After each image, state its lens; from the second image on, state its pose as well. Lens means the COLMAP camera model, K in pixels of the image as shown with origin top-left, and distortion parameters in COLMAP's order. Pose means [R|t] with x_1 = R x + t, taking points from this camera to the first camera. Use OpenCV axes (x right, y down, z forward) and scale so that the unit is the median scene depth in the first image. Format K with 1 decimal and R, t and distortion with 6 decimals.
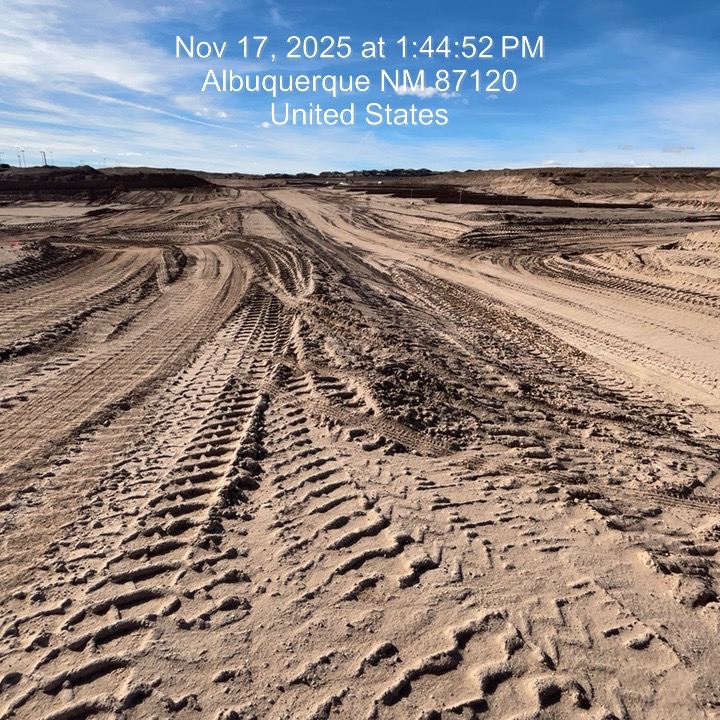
lens RADIAL K [[491.3, 0, 355.8], [0, 491.3, 352.7], [0, 0, 1]] dist [-0.012927, 0.007567]
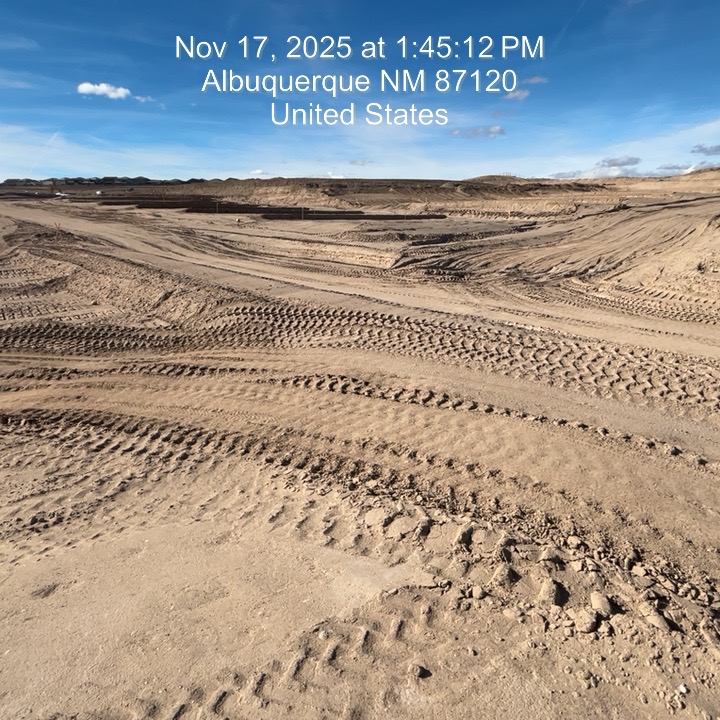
lens RADIAL K [[491.3, 0, 357.6], [0, 491.3, 363.4], [0, 0, 1]] dist [-0.012927, 0.007567]
pose [[0.853762, -0.171169, 0.491723, -0.031266], [0.169479, 0.984345, 0.048391, -0.013592], [-0.492308, 0.042023, 0.869406, 0.035020]]
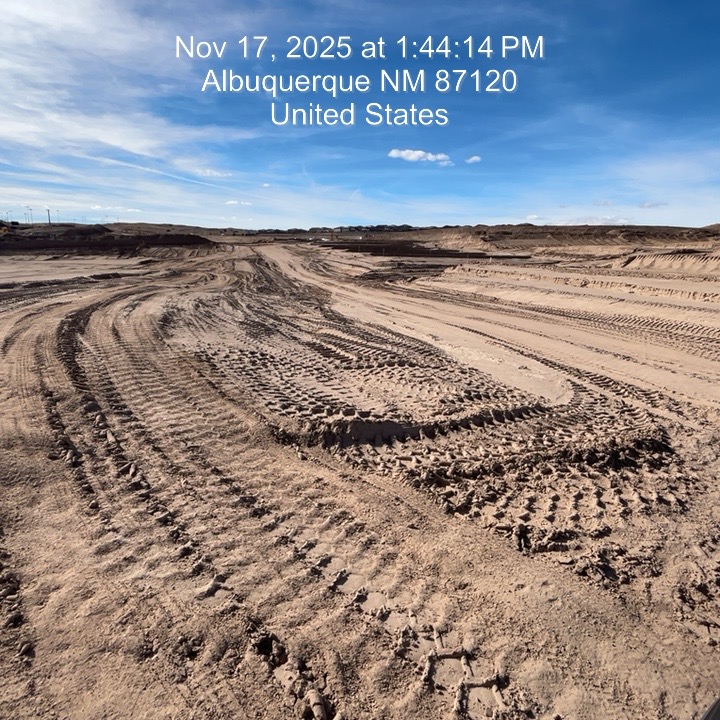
lens RADIAL K [[491.3, 0, 366.1], [0, 491.3, 366.8], [0, 0, 1]] dist [-0.012927, 0.007567]
pose [[0.999412, -0.011433, 0.032332, 0.017859], [0.013786, 0.997199, -0.073515, 0.022761], [-0.031401, 0.073917, 0.996770, -0.074199]]
